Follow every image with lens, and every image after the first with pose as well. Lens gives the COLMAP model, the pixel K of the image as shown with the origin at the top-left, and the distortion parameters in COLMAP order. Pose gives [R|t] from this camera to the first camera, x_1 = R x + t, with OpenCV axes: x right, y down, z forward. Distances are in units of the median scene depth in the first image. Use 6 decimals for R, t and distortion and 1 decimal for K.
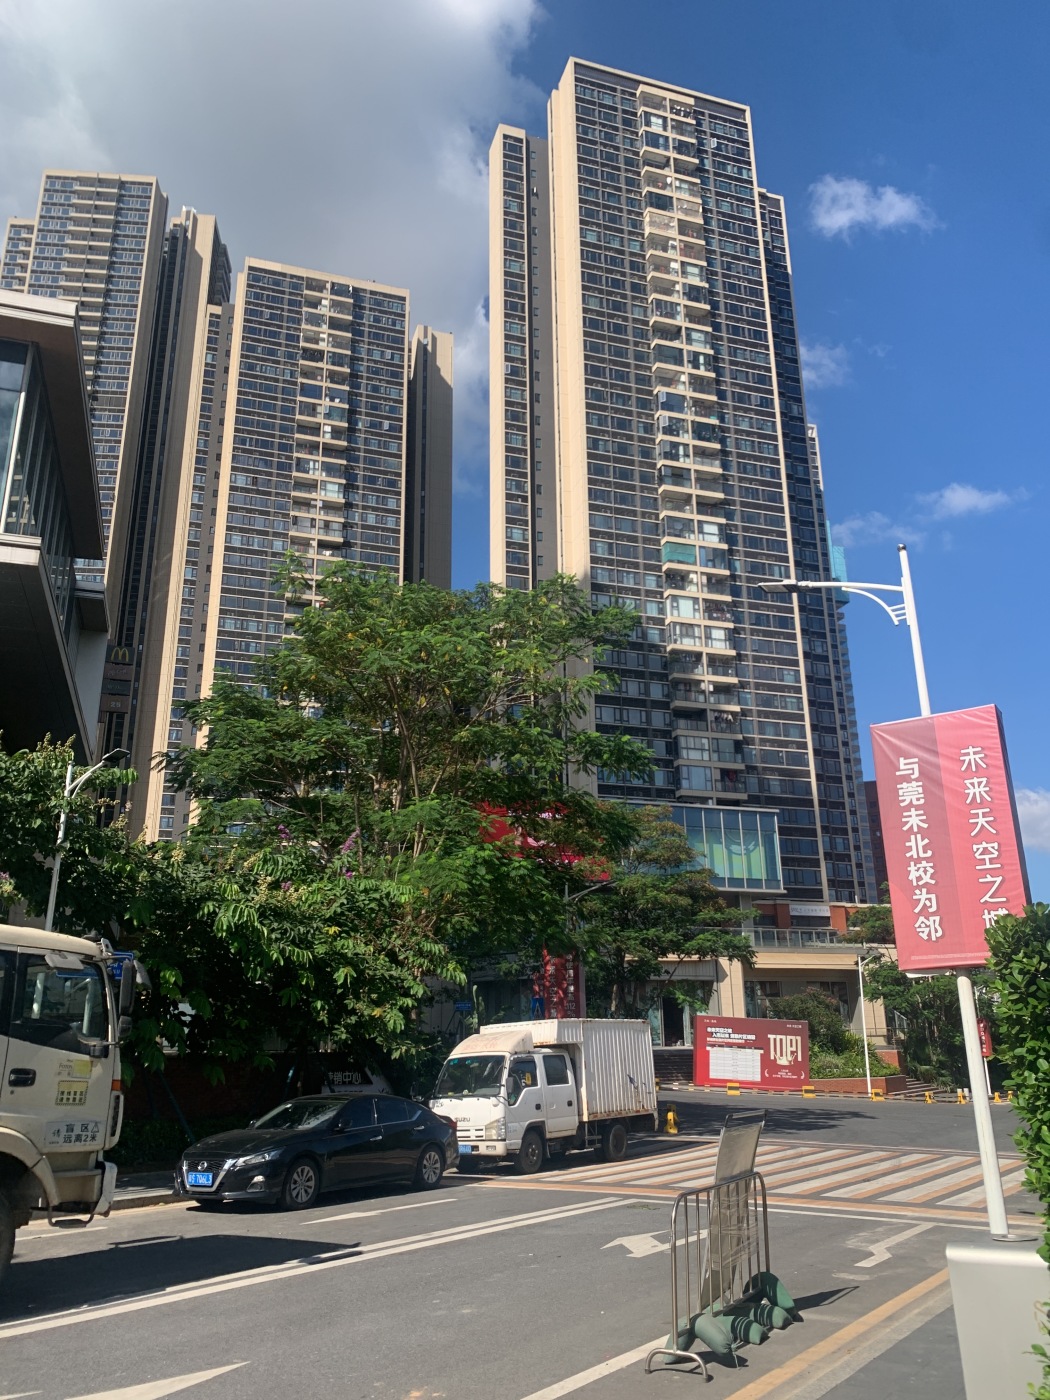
lens RADIAL K [[1073.6, 0, 548.4], [0, 1073.6, 683.7], [0, 0, 1]] dist [0.005492, -0.003395]
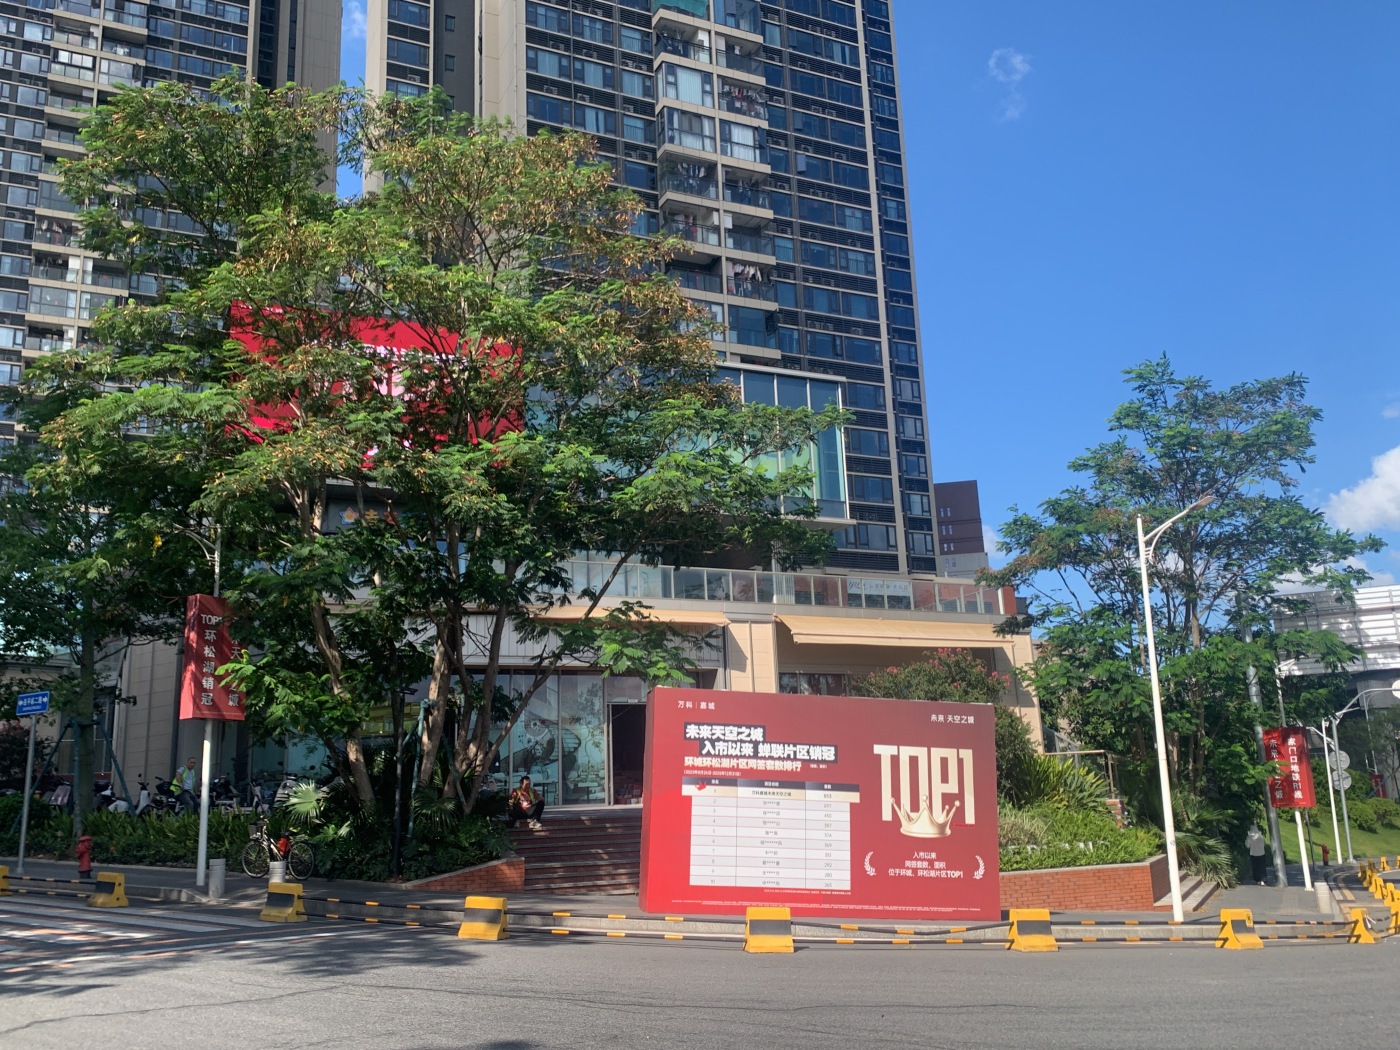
lens RADIAL K [[1206.4, 0, 700.0], [0, 1206.4, 525.0], [0, 0, 1]] dist [0.206498, -0.264170]
pose [[0.992240, 0.004110, 0.124273, 0.050662], [-0.015870, 0.995465, 0.093793, 0.107688], [-0.123324, -0.095038, 0.987805, 0.308471]]
